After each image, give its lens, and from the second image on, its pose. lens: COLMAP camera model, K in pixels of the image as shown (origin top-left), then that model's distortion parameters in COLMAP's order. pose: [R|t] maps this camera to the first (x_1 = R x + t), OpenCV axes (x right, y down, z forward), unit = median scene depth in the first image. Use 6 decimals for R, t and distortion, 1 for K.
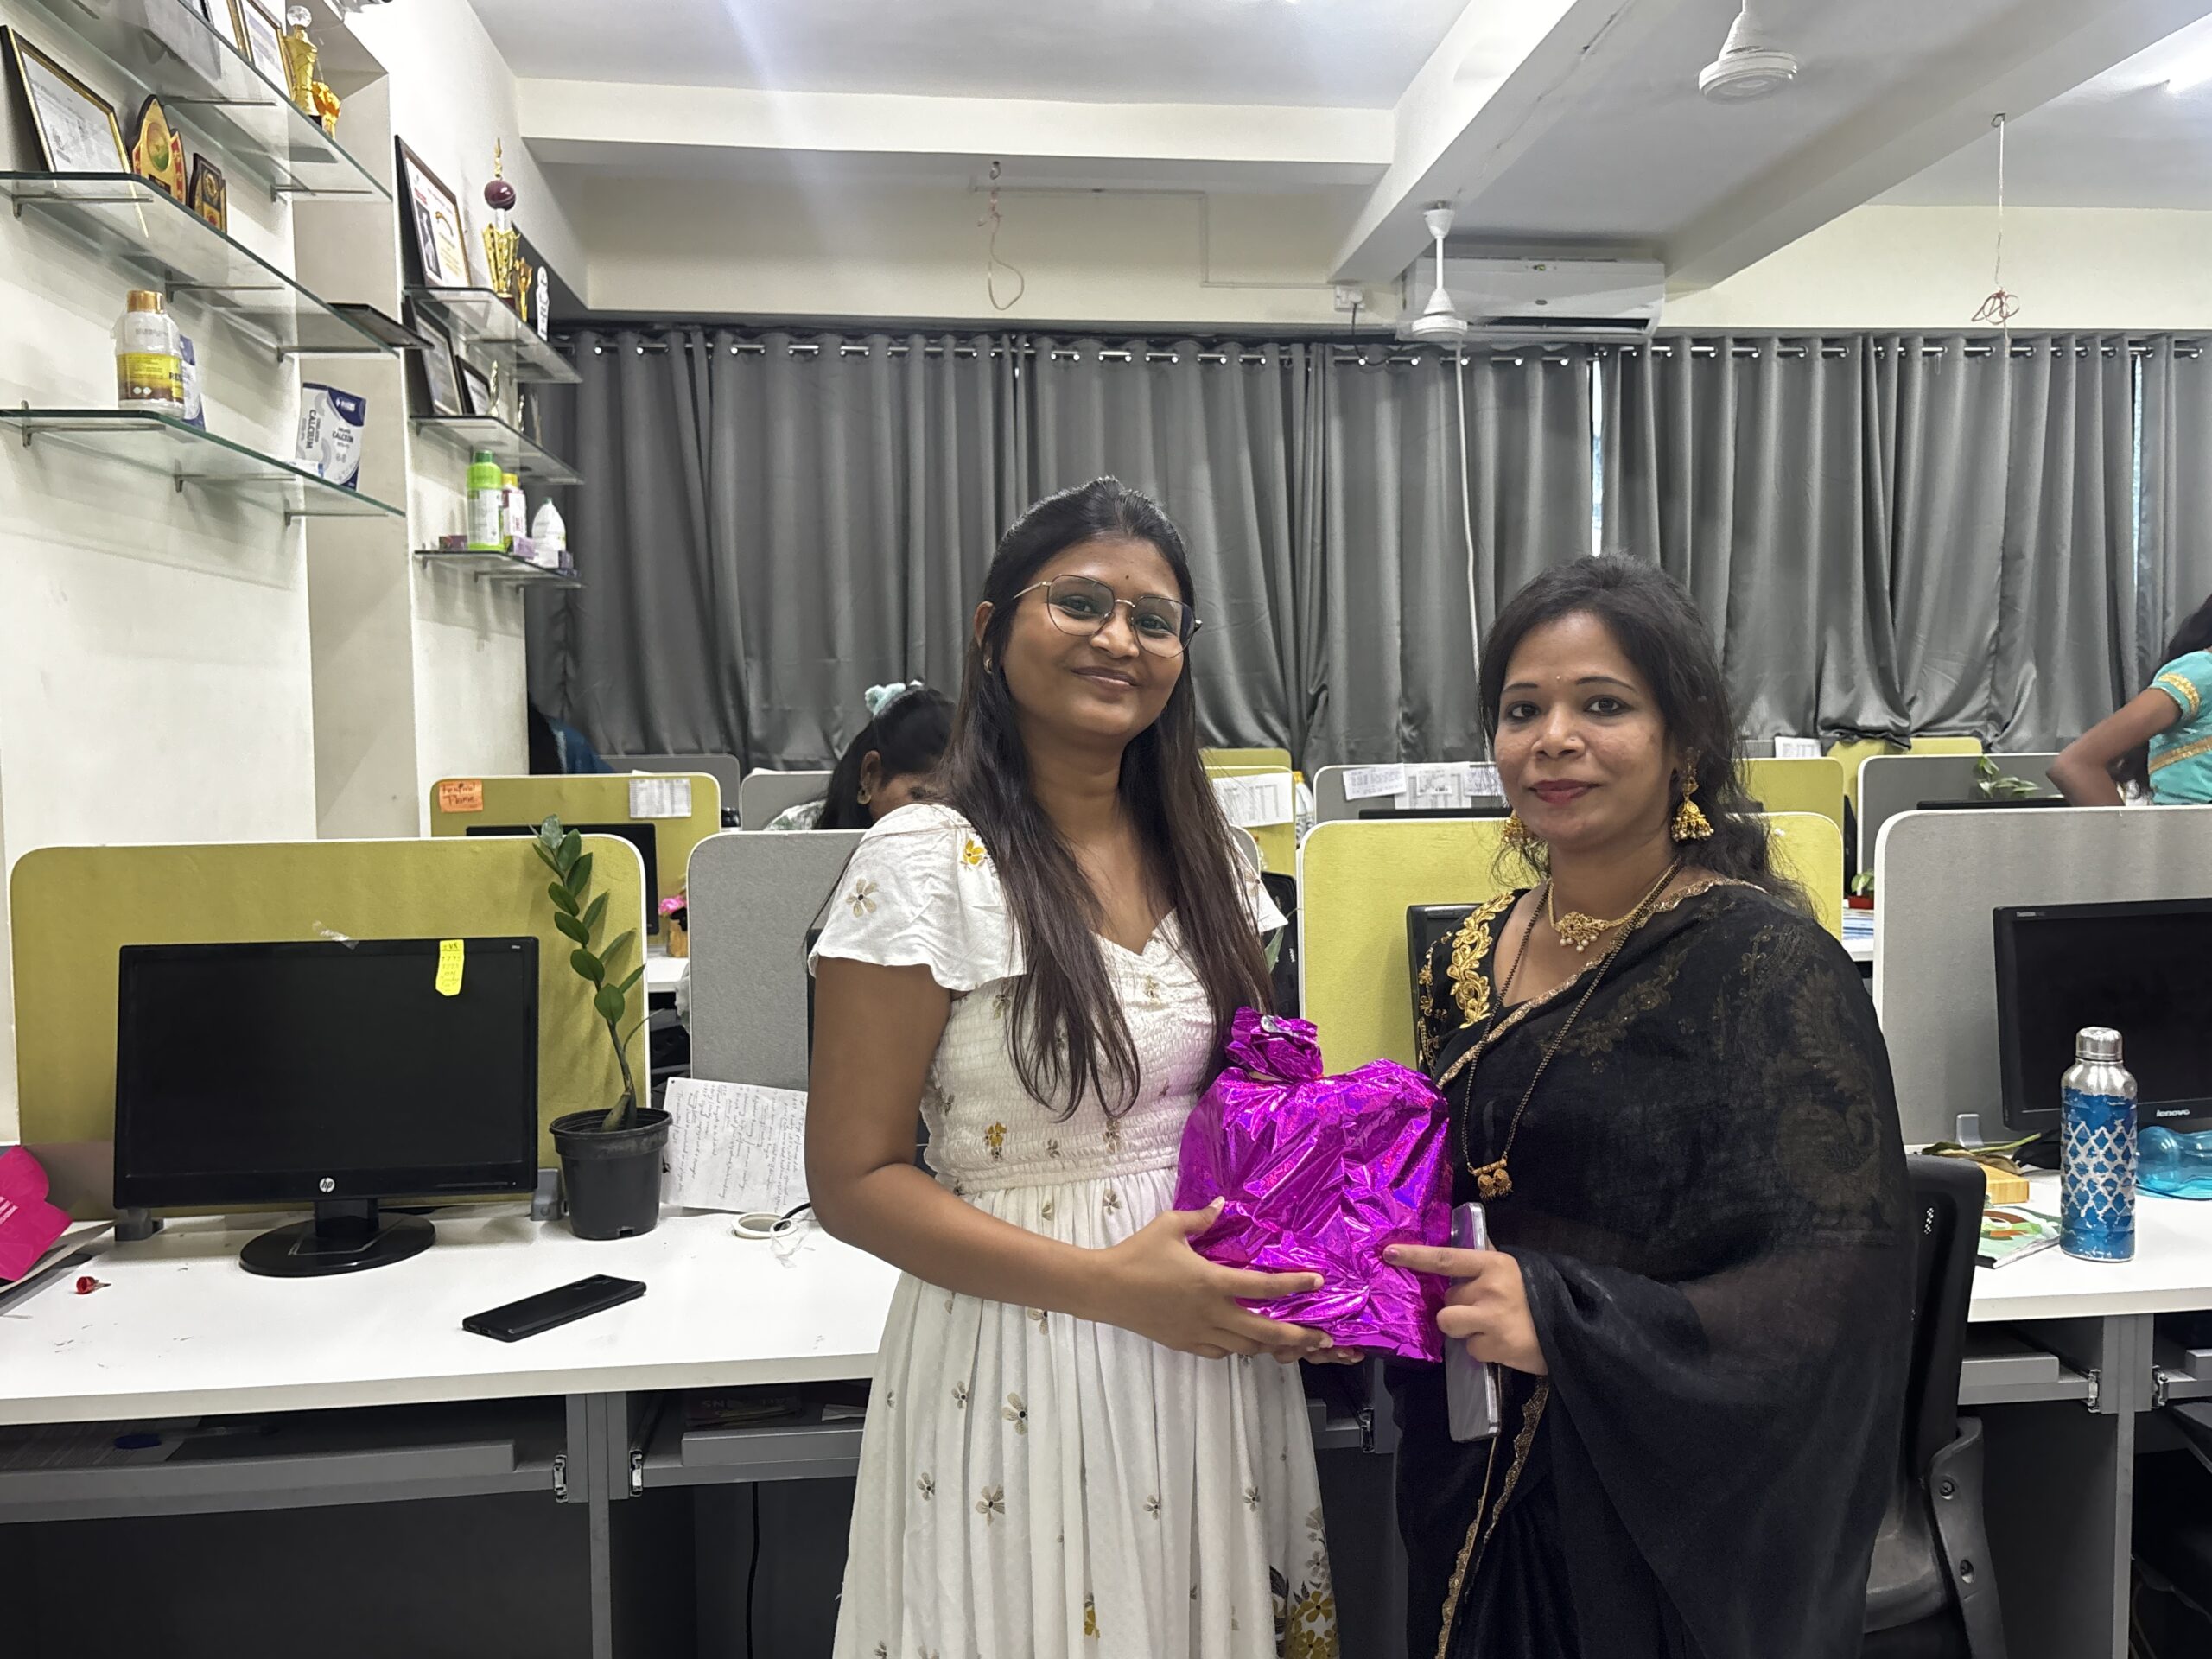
lens RADIAL K [[1732.3, 0, 1120.2], [0, 1732.3, 825.8], [0, 0, 1]] dist [0.046591, -0.045236]
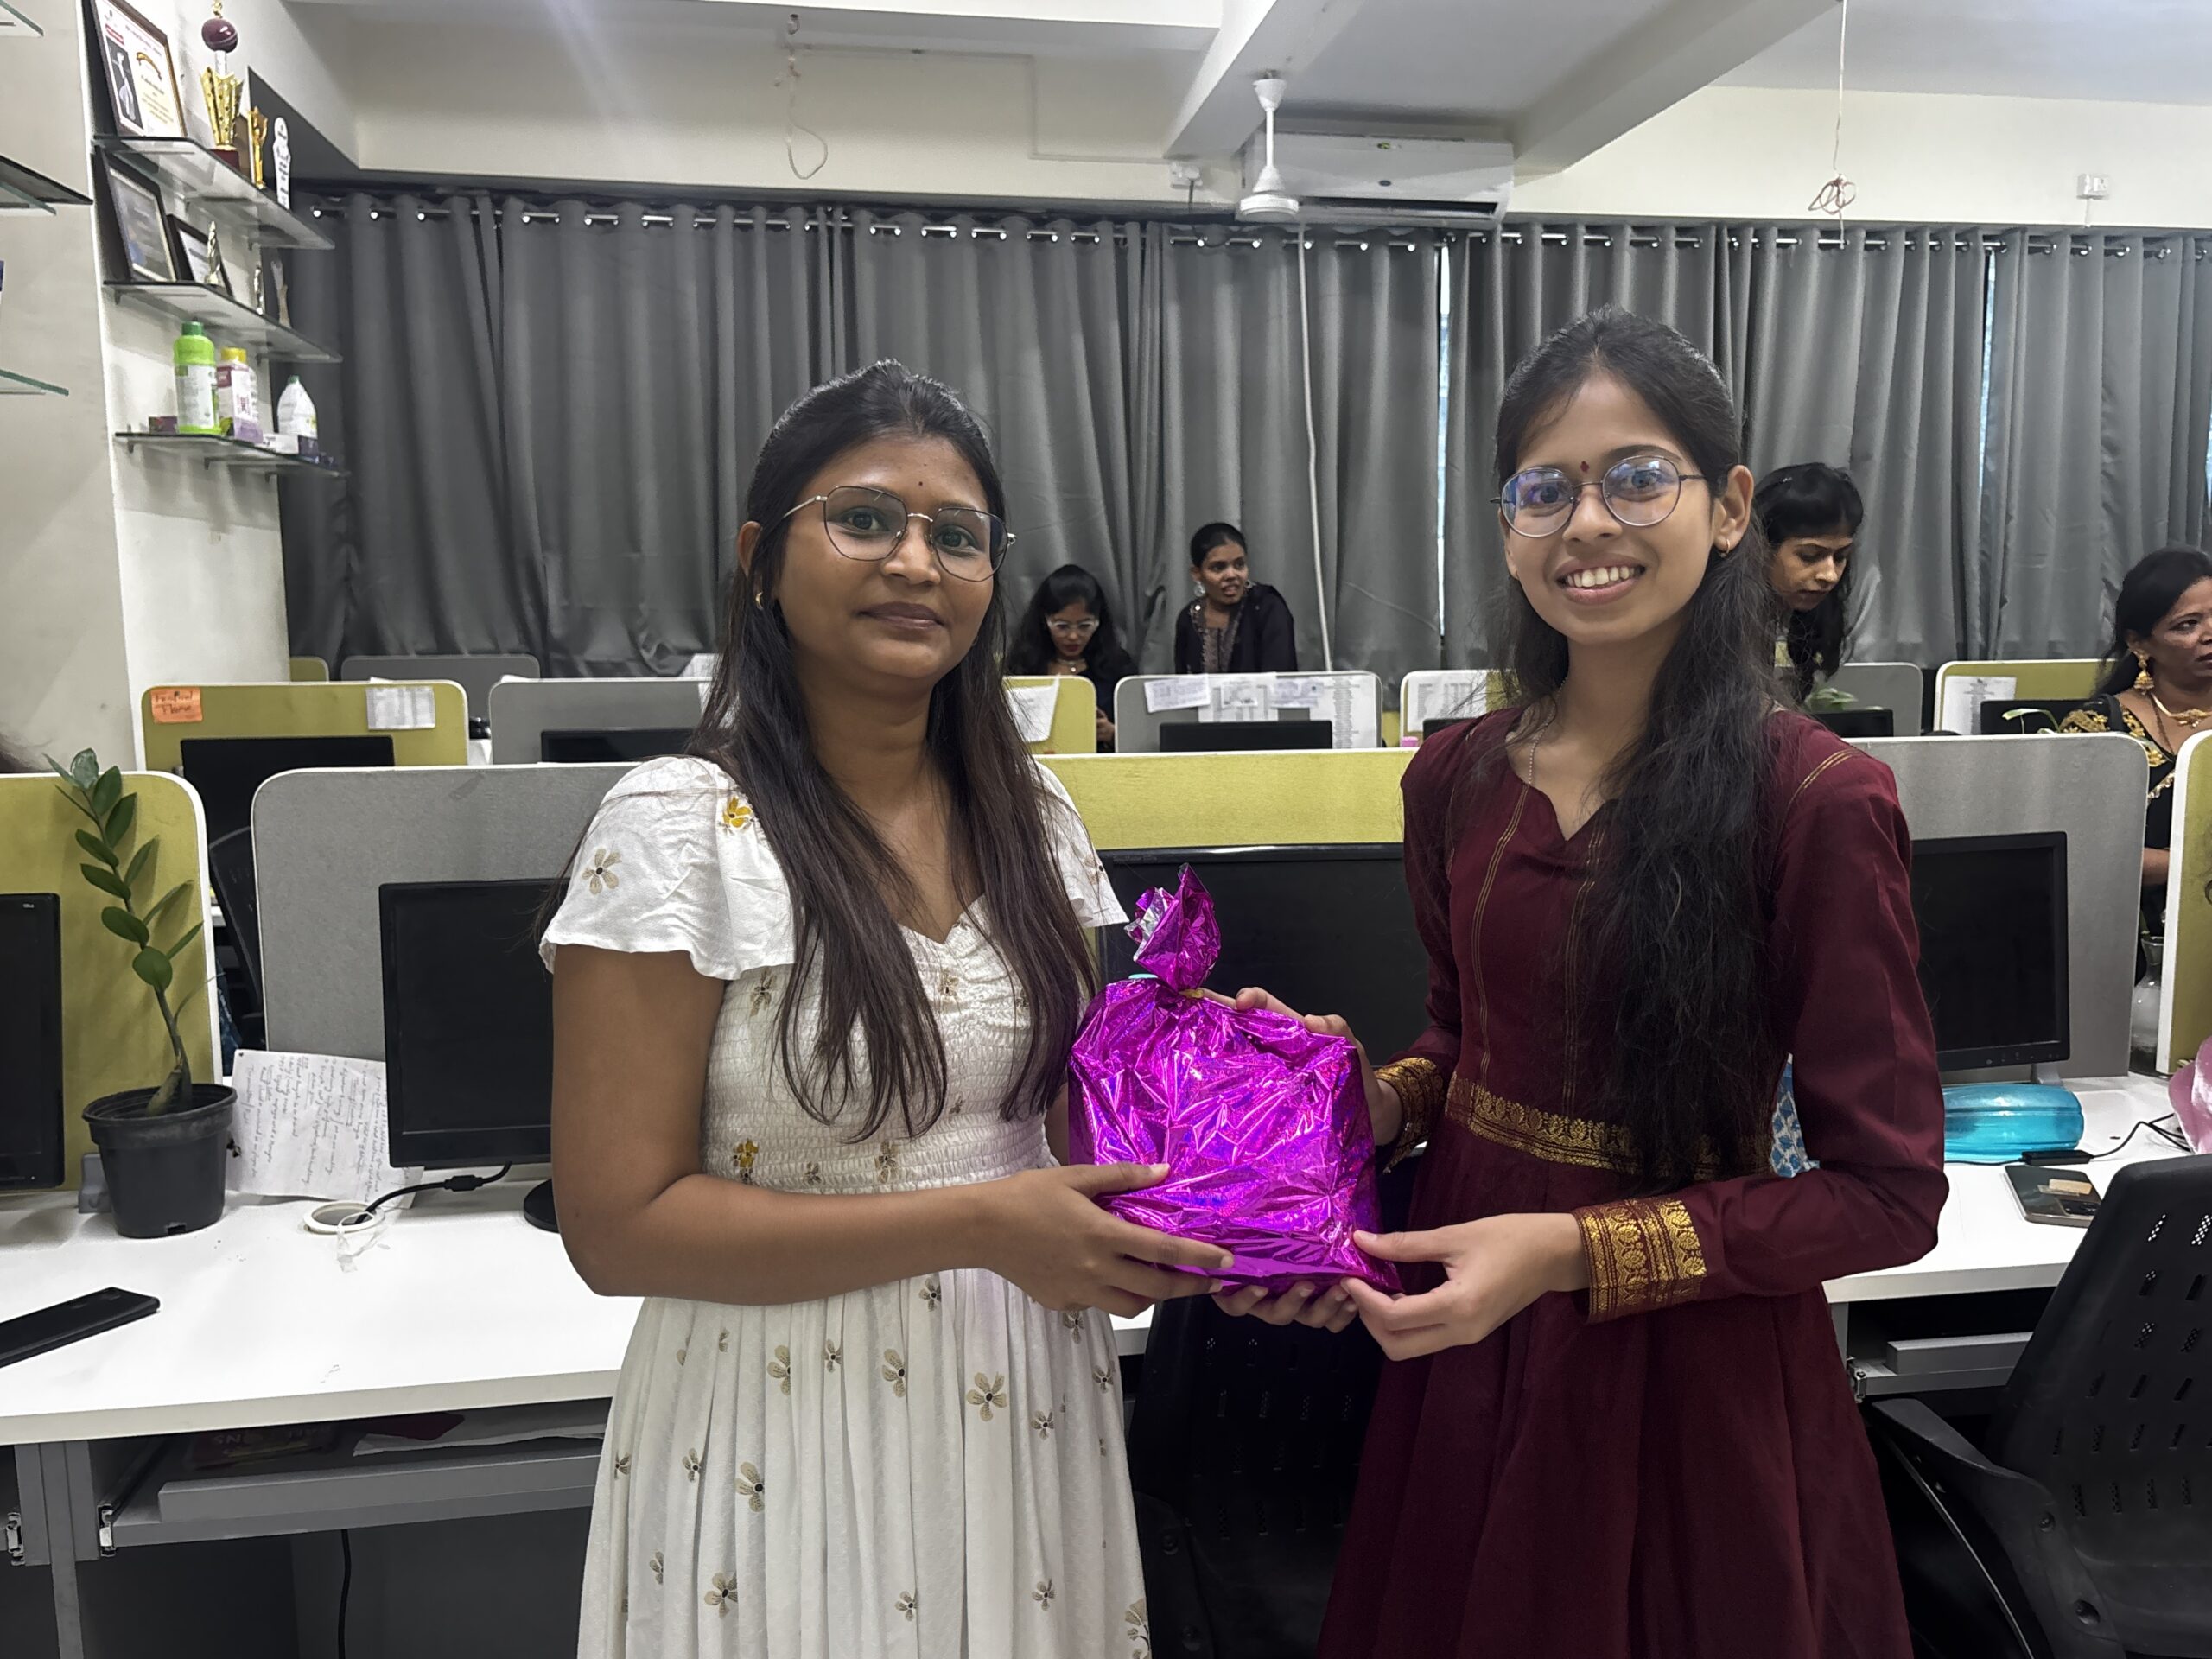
lens RADIAL K [[1736.9, 0, 1116.2], [0, 1736.9, 832.2], [0, 0, 1]] dist [0.037540, -0.032185]
pose [[0.998483, -0.001786, 0.055030, 0.061637], [-0.001751, 0.997938, 0.064162, -0.010030], [-0.055031, -0.064161, 0.996421, 0.048746]]
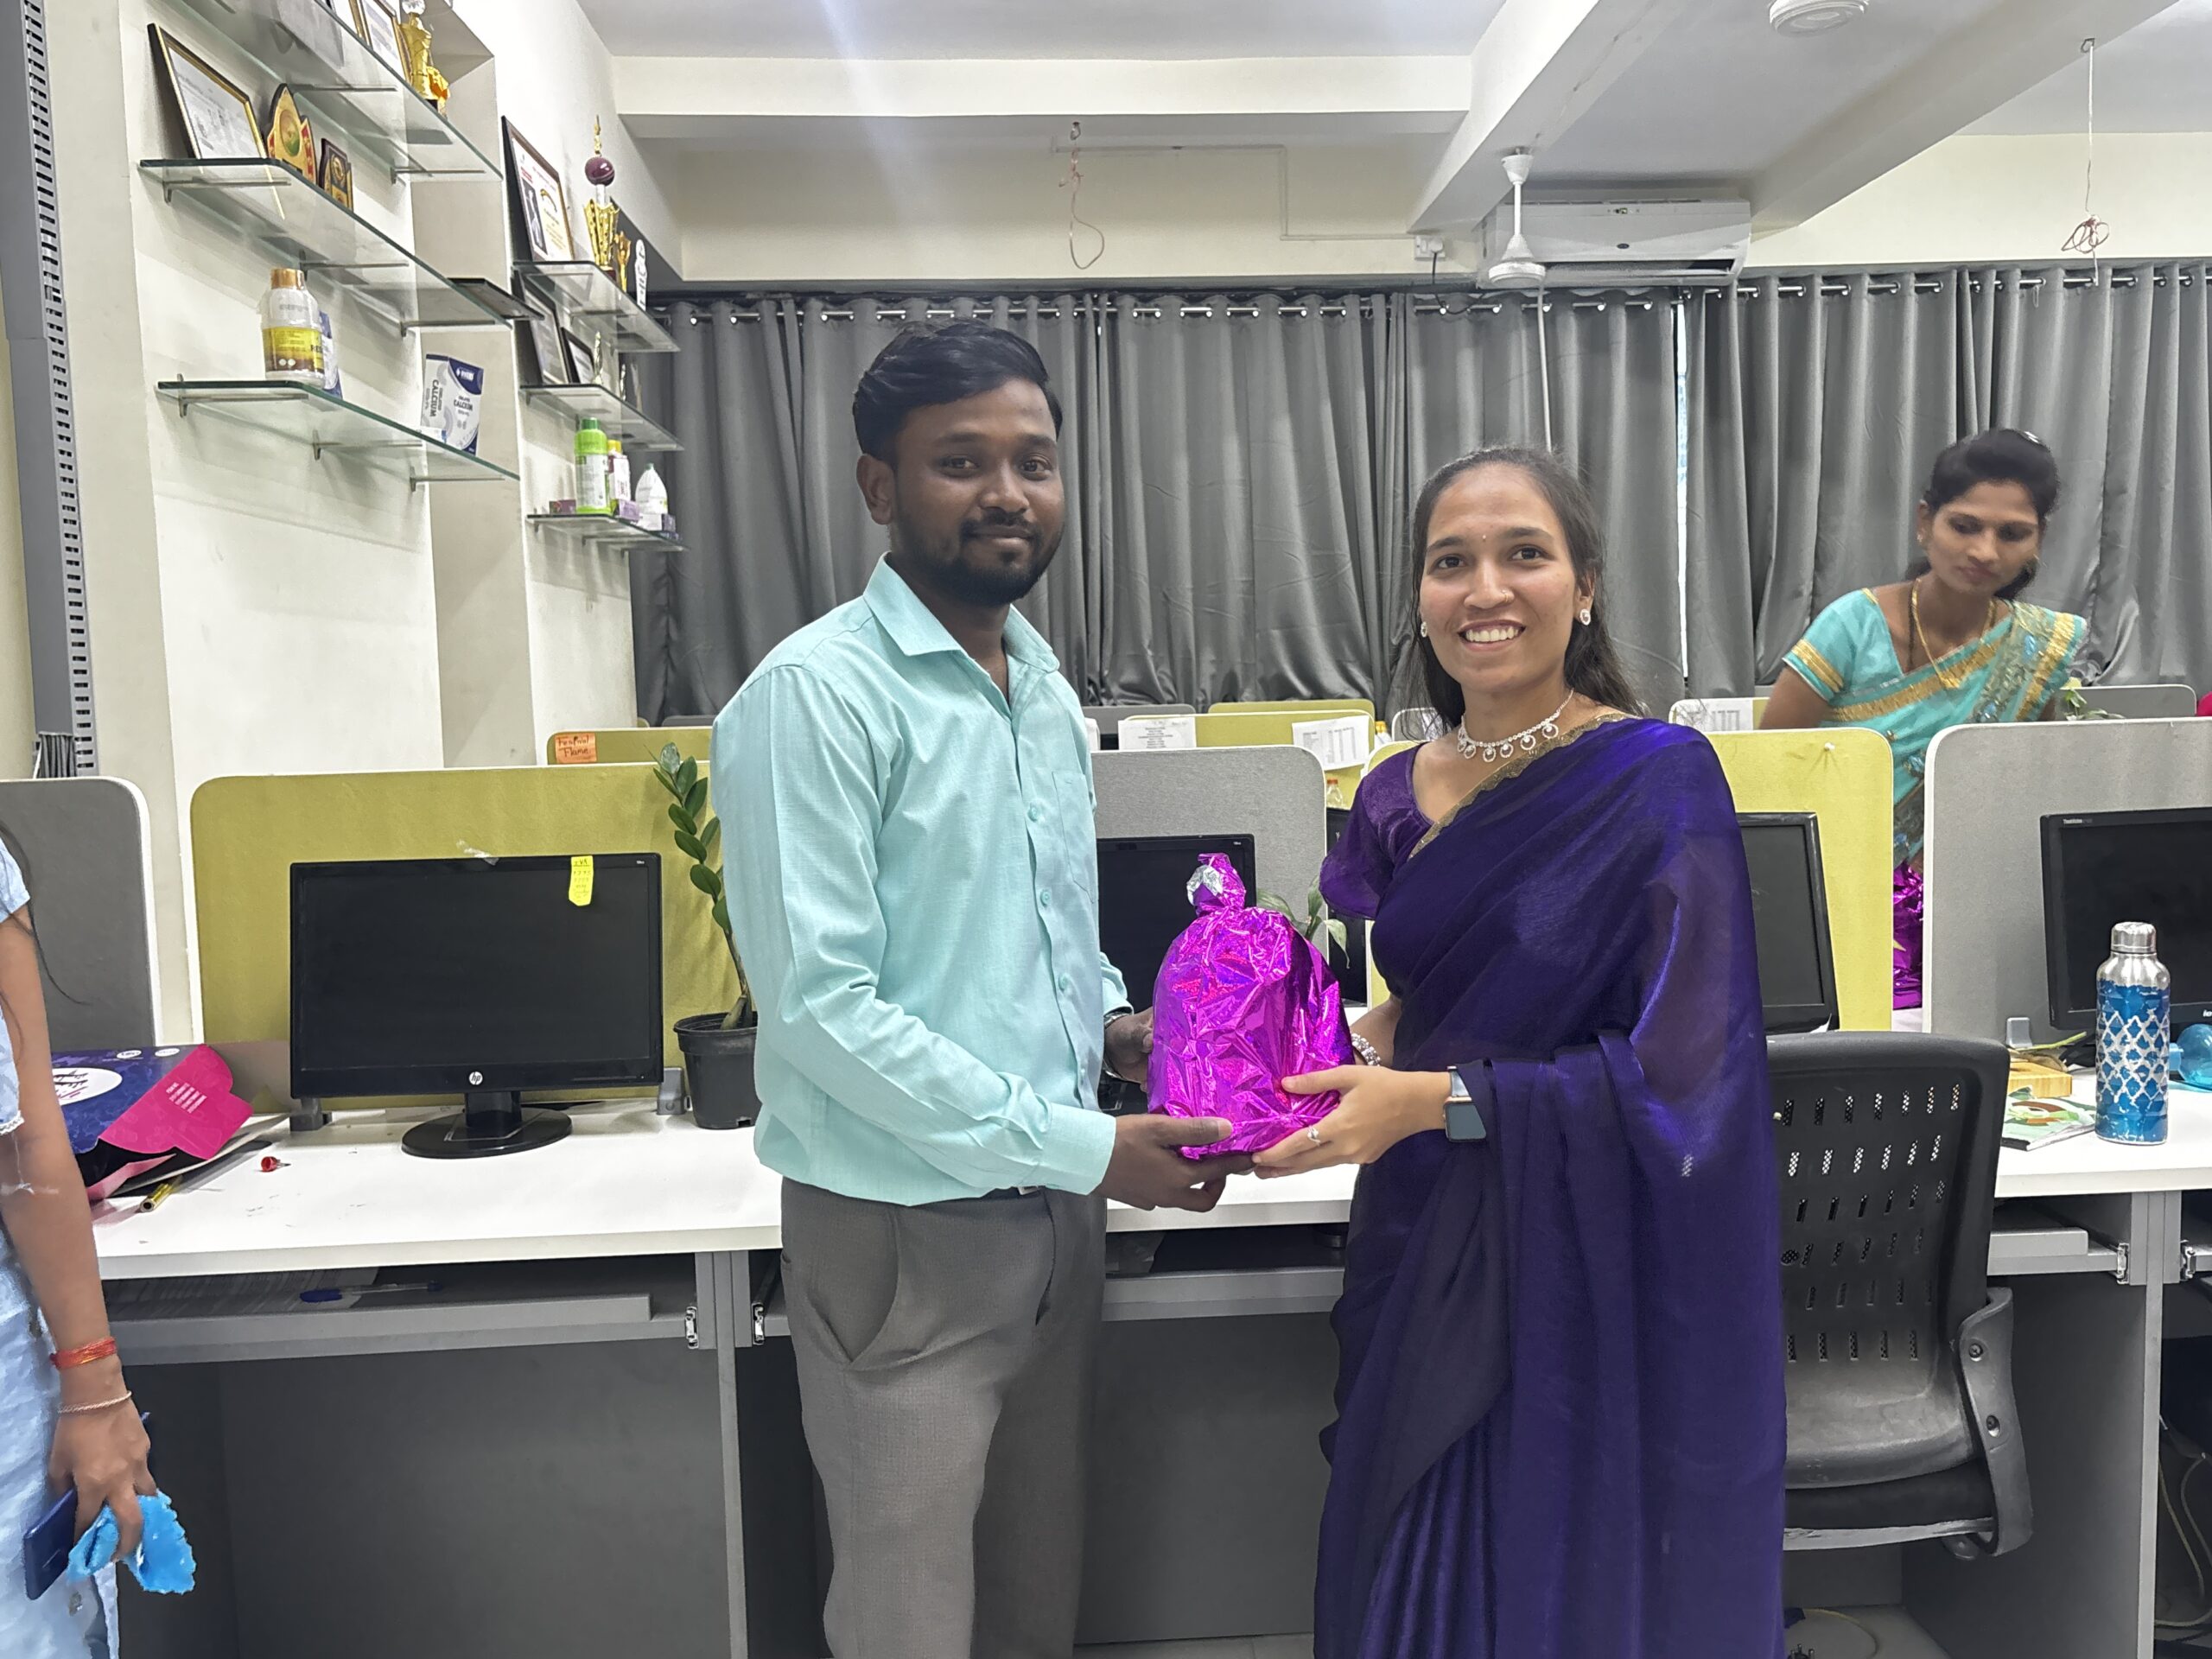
lens RADIAL K [[1732.6, 0, 1110.8], [0, 1732.6, 831.8], [0, 0, 1]] dist [0.053234, -0.054534]
pose [[0.998262, -0.010259, -0.058024, 0.005090], [0.011598, 0.999673, 0.022795, 0.012626], [0.057772, -0.023428, 0.998055, -0.031620]]
